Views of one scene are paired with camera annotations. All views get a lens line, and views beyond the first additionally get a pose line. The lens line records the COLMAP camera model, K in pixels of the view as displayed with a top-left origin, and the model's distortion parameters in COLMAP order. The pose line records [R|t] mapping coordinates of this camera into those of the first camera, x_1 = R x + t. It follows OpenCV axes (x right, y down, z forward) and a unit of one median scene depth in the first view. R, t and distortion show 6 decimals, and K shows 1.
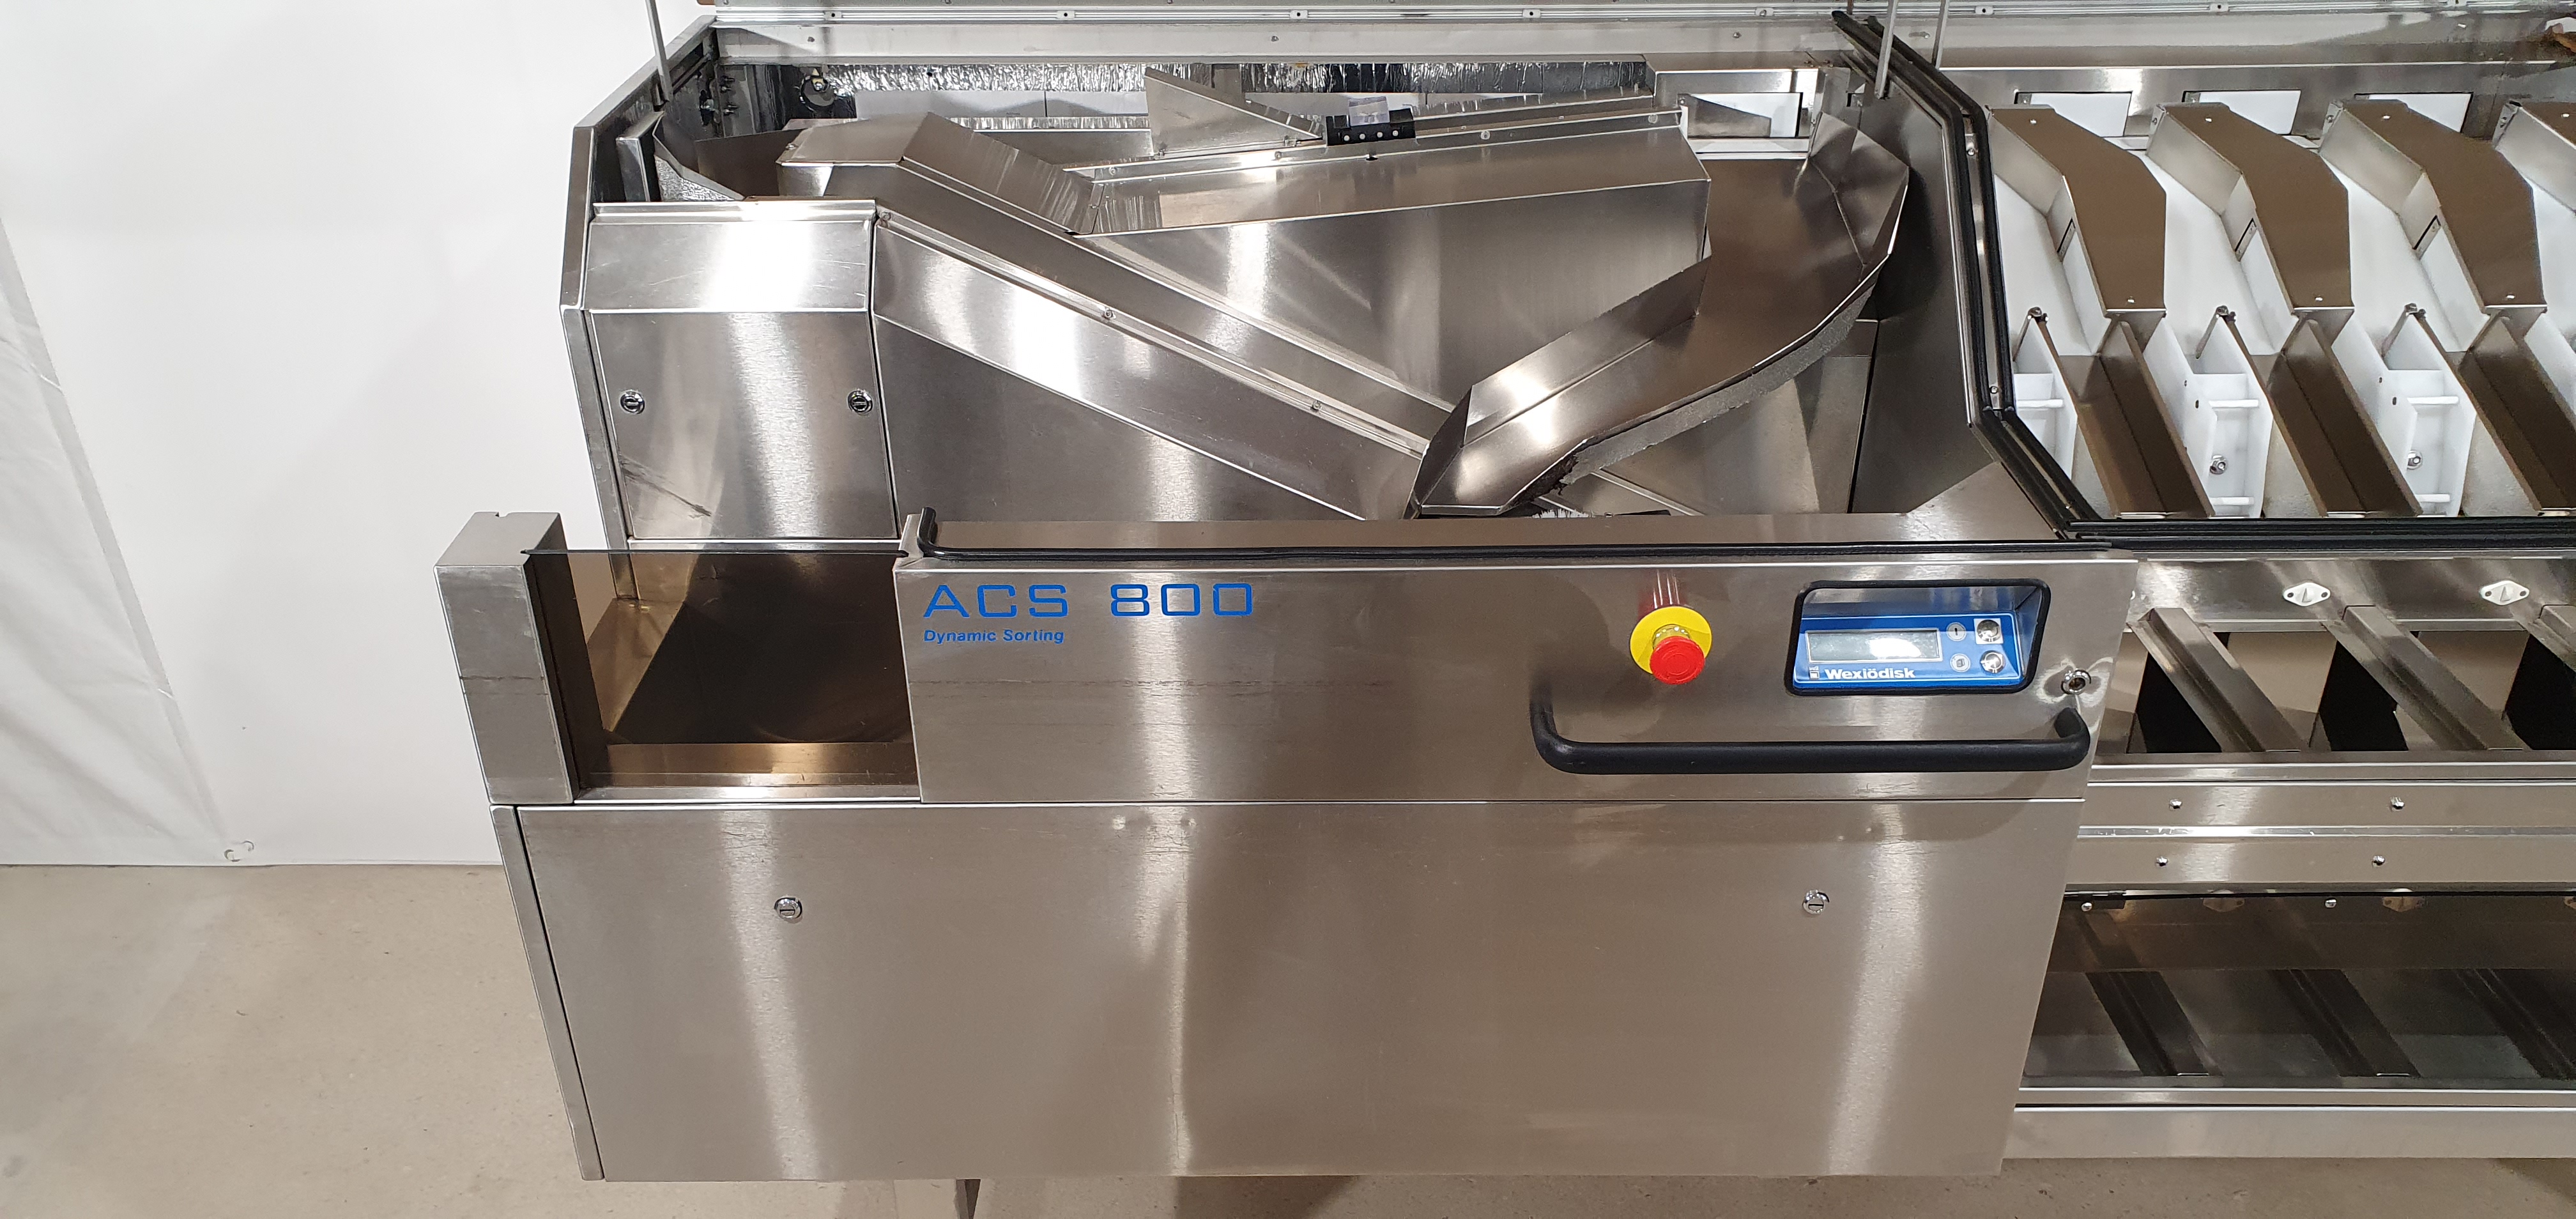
lens RADIAL K [[1926.1, 0, 1304.5], [0, 1926.1, 657.3], [0, 0, 1]] dist [0.034685, -0.009942]
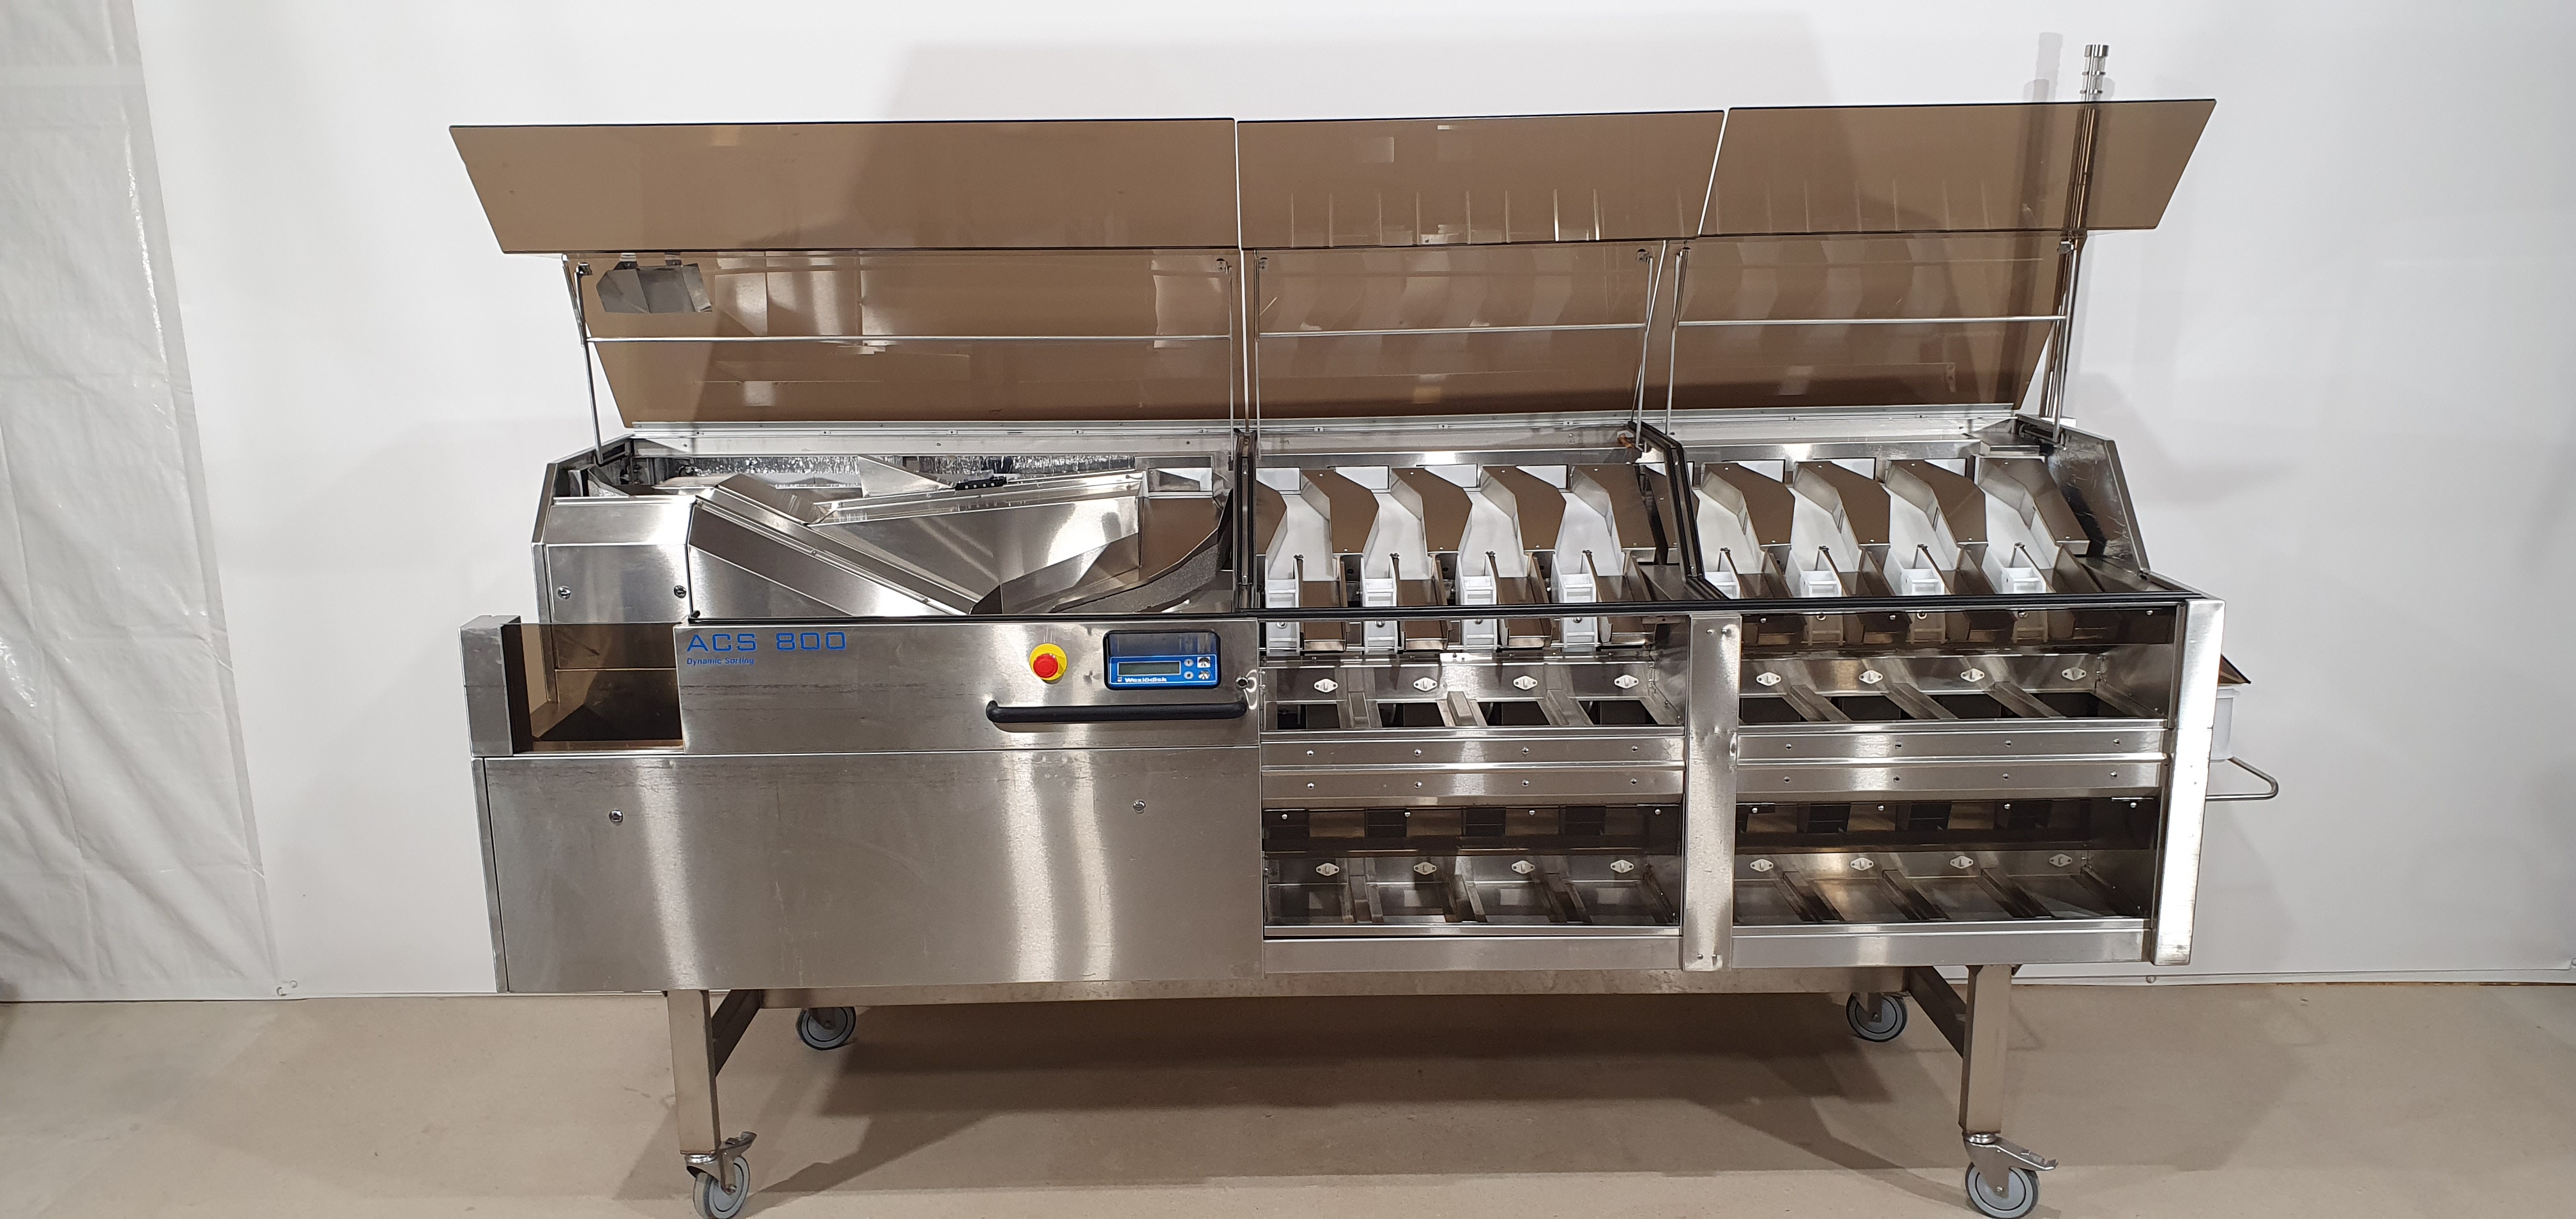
lens RADIAL K [[1926.1, 0, 1309.6], [0, 1926.1, 677.5], [0, 0, 1]] dist [0.034685, -0.009942]
pose [[0.999877, -0.011779, 0.010327, 0.324788], [0.014241, 0.958108, -0.286054, 0.435781], [-0.006525, 0.286166, 0.958158, -0.723797]]
